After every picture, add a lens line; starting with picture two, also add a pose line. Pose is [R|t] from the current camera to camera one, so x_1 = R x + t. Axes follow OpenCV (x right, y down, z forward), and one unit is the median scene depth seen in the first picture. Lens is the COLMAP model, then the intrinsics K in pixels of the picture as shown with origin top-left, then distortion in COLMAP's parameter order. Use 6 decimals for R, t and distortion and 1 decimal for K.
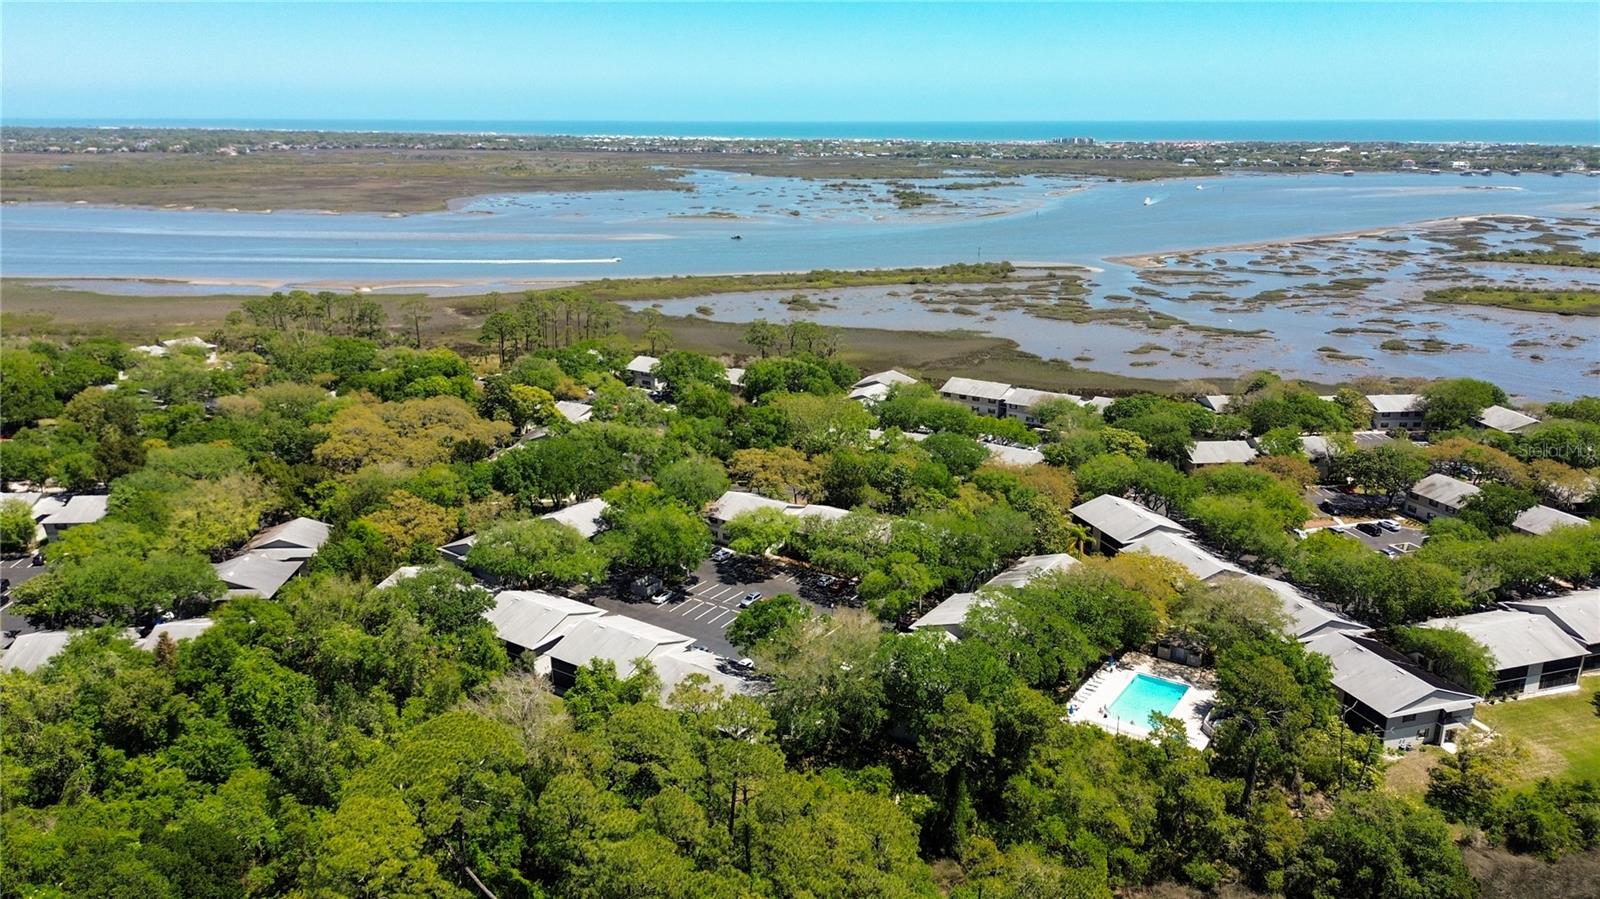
lens RADIAL K [[1134.8, 0, 798.6], [0, 1134.8, 463.3], [0, 0, 1]] dist [0.079117, -0.089648]
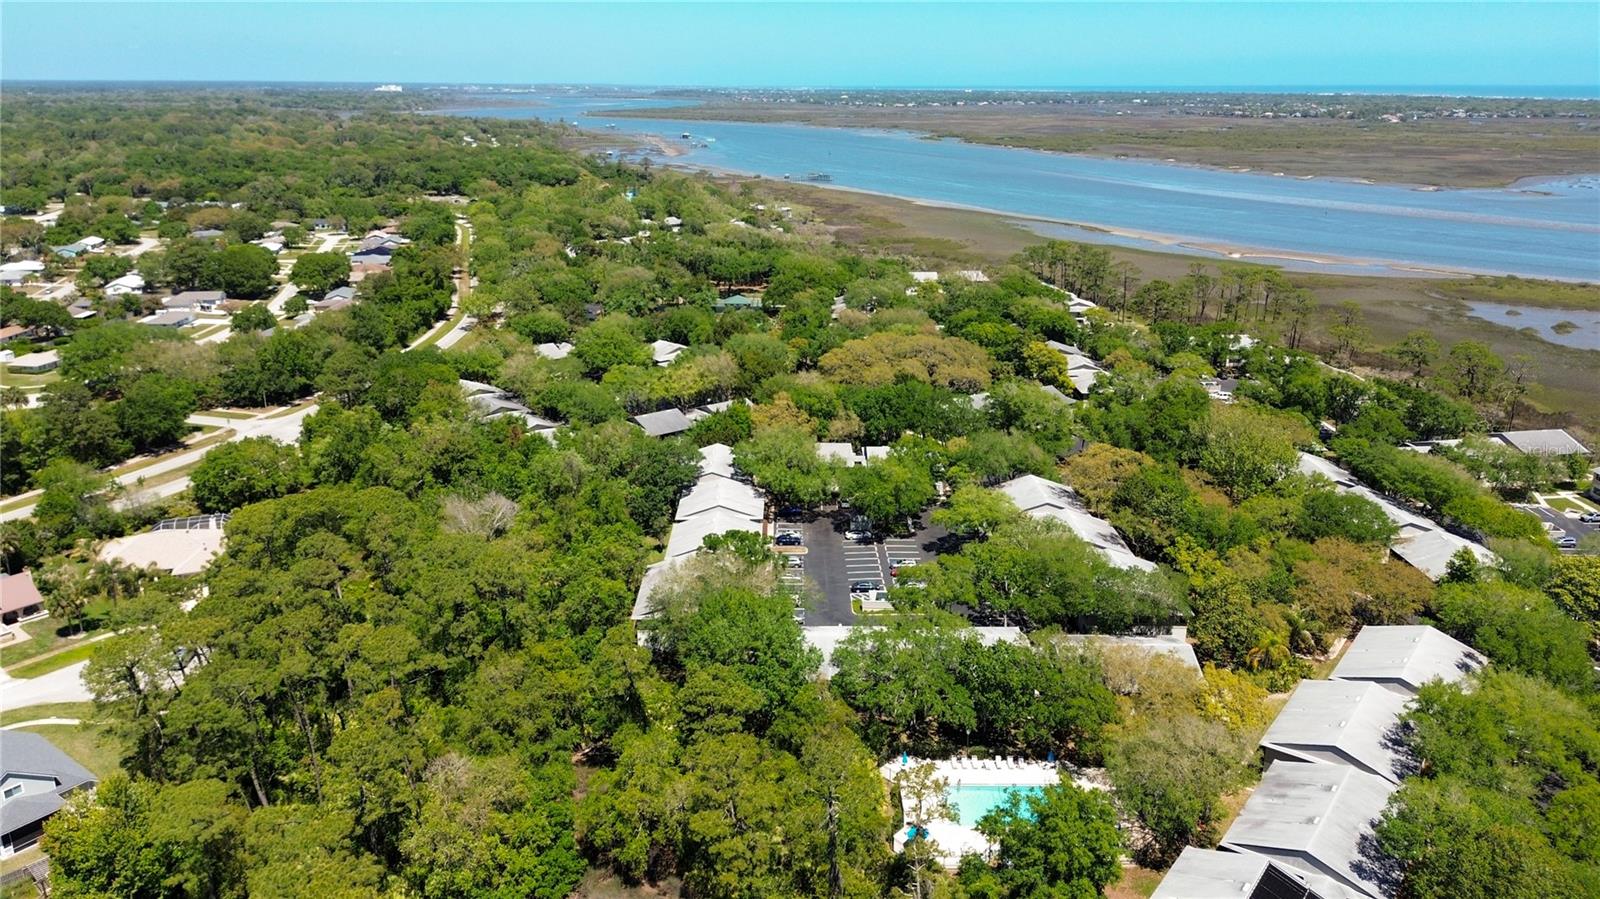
lens RADIAL K [[1134.8, 0, 800.0], [0, 1134.8, 453.3], [0, 0, 1]] dist [0.079117, -0.089648]
pose [[0.573345, 0.255039, -0.778608, 0.287626], [-0.240835, 0.960795, 0.137371, -0.038926], [0.783118, 0.108755, 0.612290, 0.132671]]
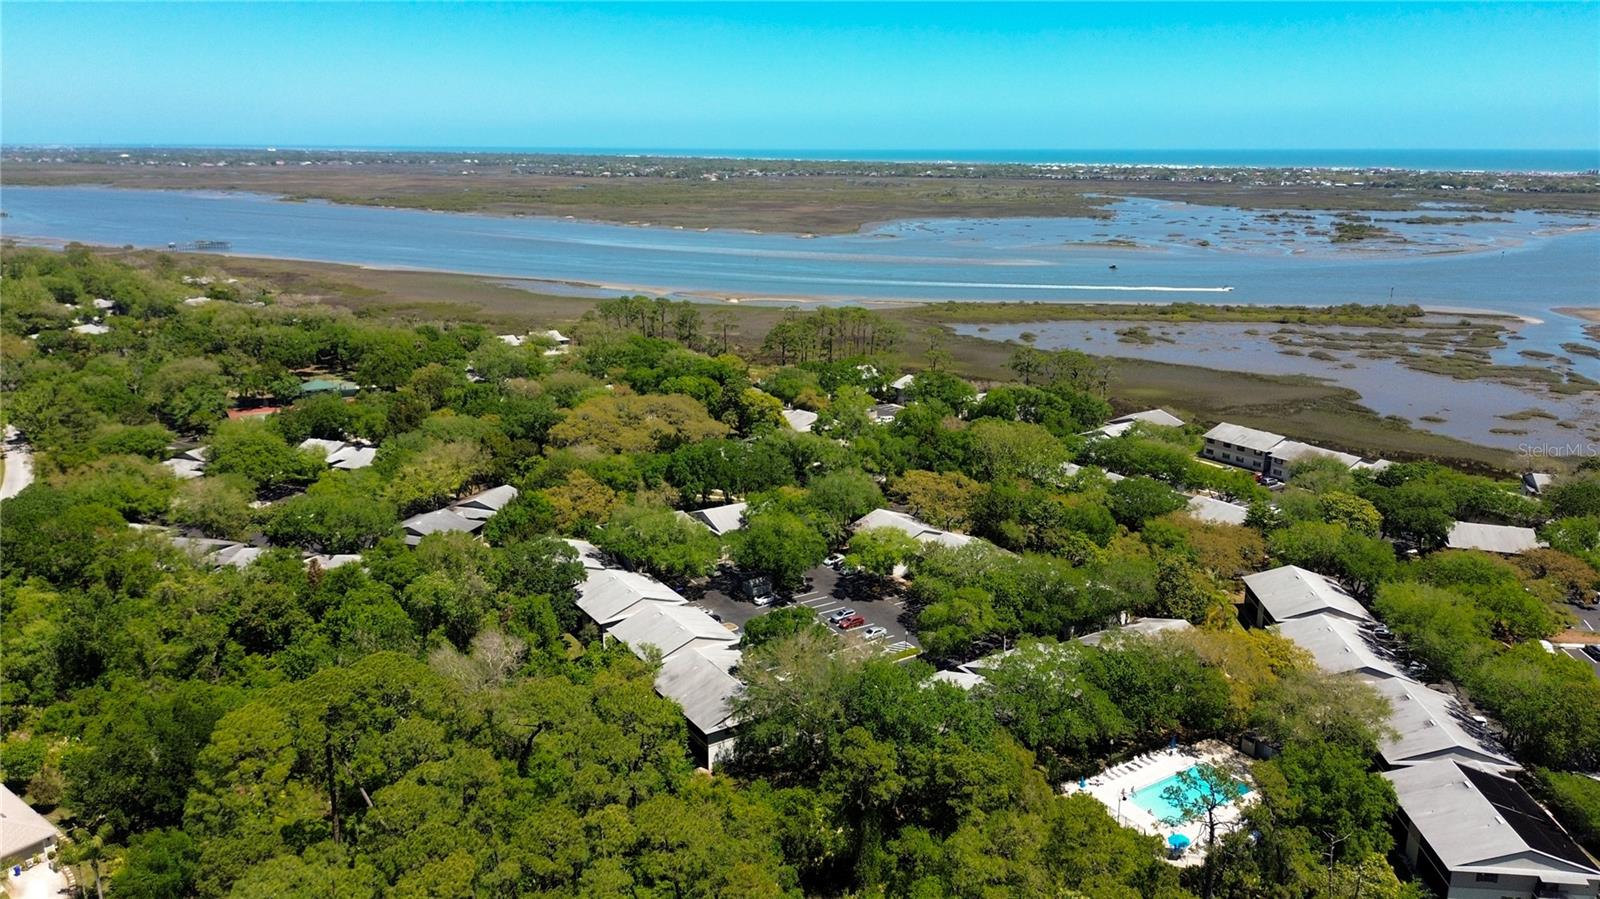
lens RADIAL K [[1134.8, 0, 795.6], [0, 1134.8, 455.2], [0, 0, 1]] dist [0.079117, -0.089648]
pose [[0.923518, 0.103487, -0.369330, 0.118887], [-0.114428, 0.993401, -0.007775, -0.003116], [0.366089, 0.049442, 0.929266, 0.022221]]
